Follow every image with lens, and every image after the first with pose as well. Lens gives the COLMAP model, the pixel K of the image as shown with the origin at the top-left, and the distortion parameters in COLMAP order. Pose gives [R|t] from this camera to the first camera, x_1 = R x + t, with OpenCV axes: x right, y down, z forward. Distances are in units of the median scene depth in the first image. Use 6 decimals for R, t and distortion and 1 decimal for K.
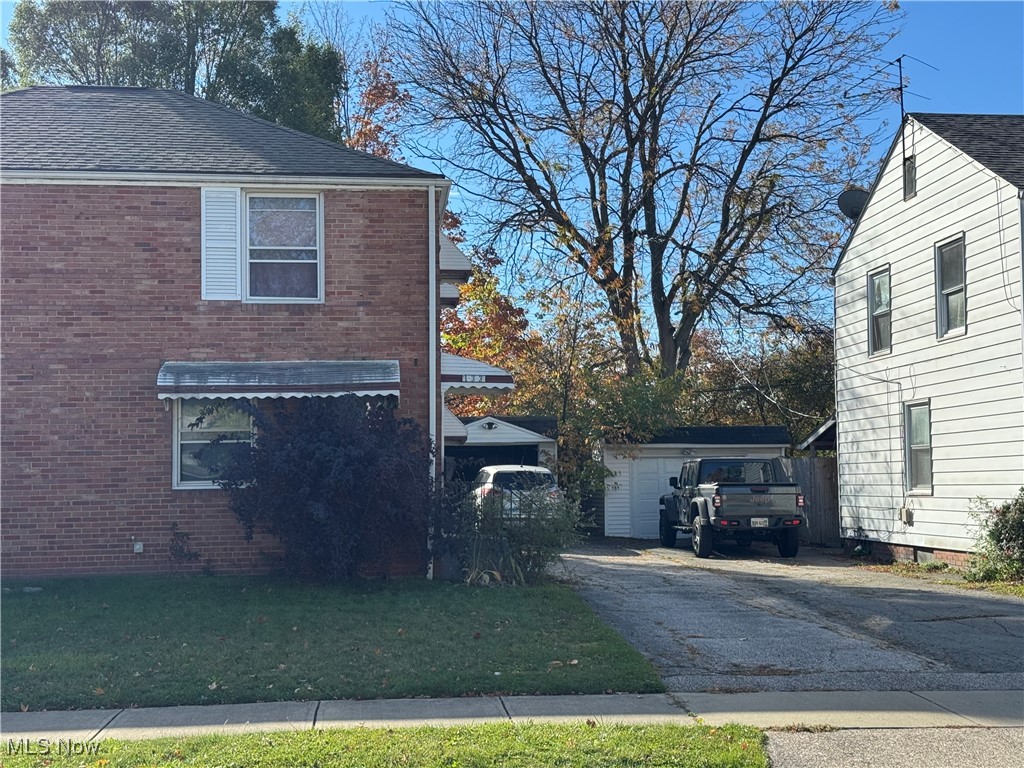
lens RADIAL K [[1410.8, 0, 510.0], [0, 1410.8, 392.9], [0, 0, 1]] dist [0.156558, 0.000000]
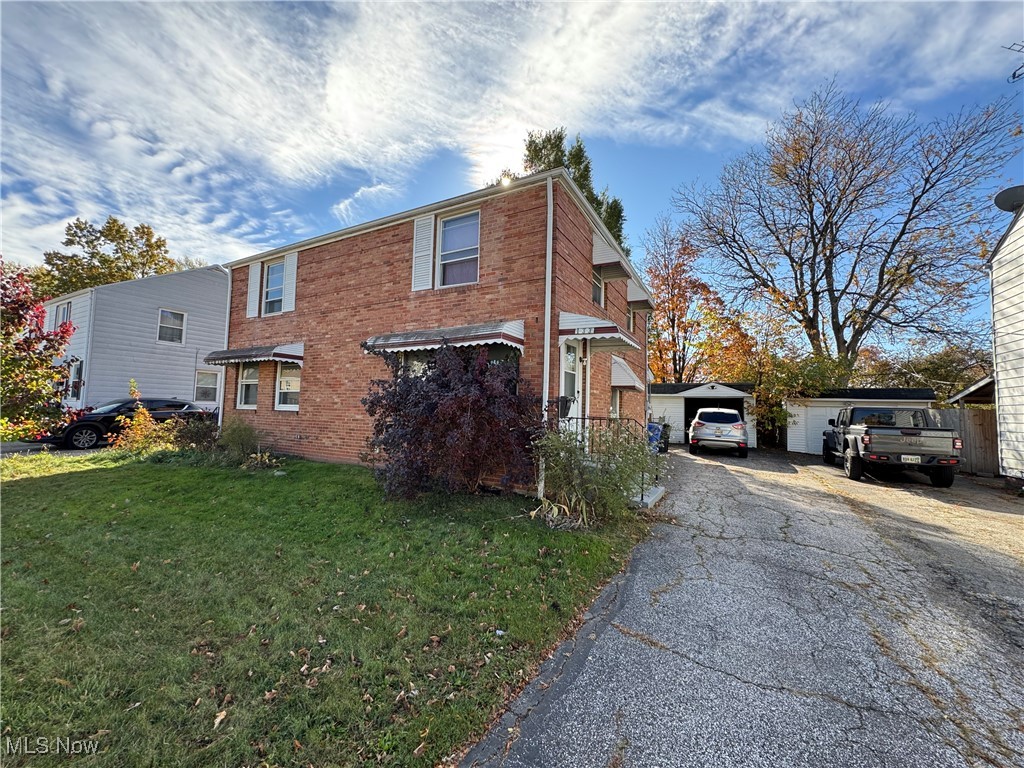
lens RADIAL K [[407.1, 0, 511.5], [0, 407.1, 383.6], [0, 0, 1]] dist [-0.002066, 0.000416]
pose [[0.827678, -0.005188, -0.561179, 0.083702], [0.001759, 0.999976, -0.006649, 0.026295], [0.561200, 0.004516, 0.827668, 0.492980]]
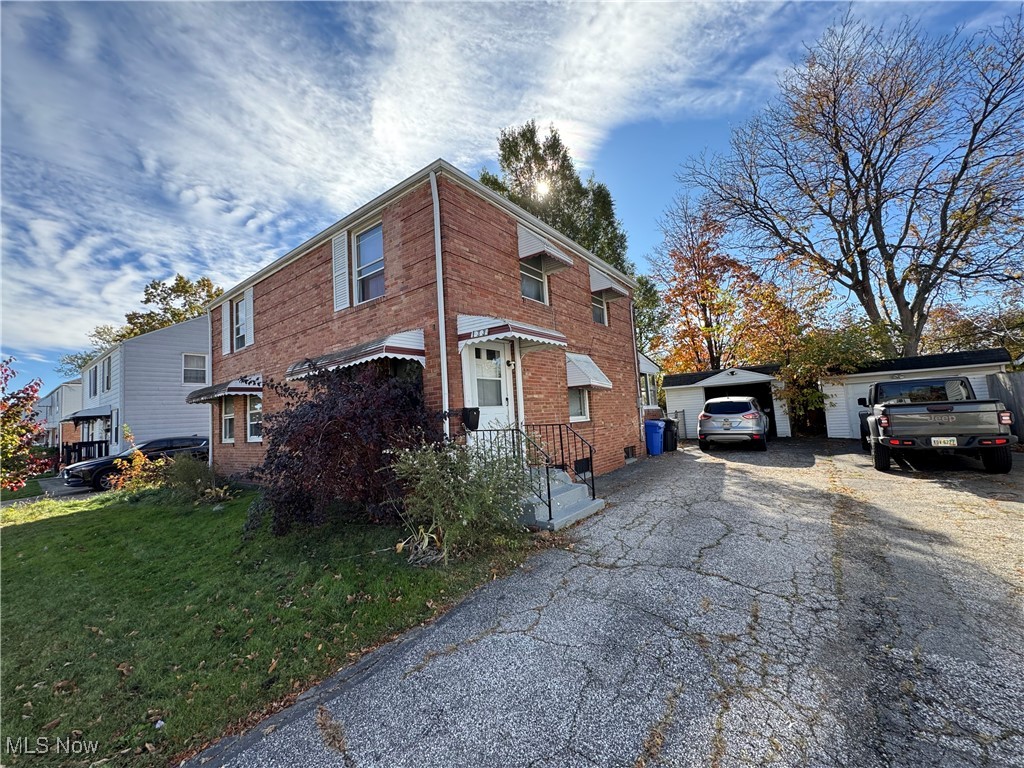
lens RADIAL K [[407.1, 0, 511.2], [0, 407.1, 384.0], [0, 0, 1]] dist [-0.002066, 0.000416]
pose [[0.737611, -0.089981, -0.669203, 0.141164], [0.098356, 0.994828, -0.025354, 0.027546], [0.668024, -0.047119, 0.742647, 0.567609]]
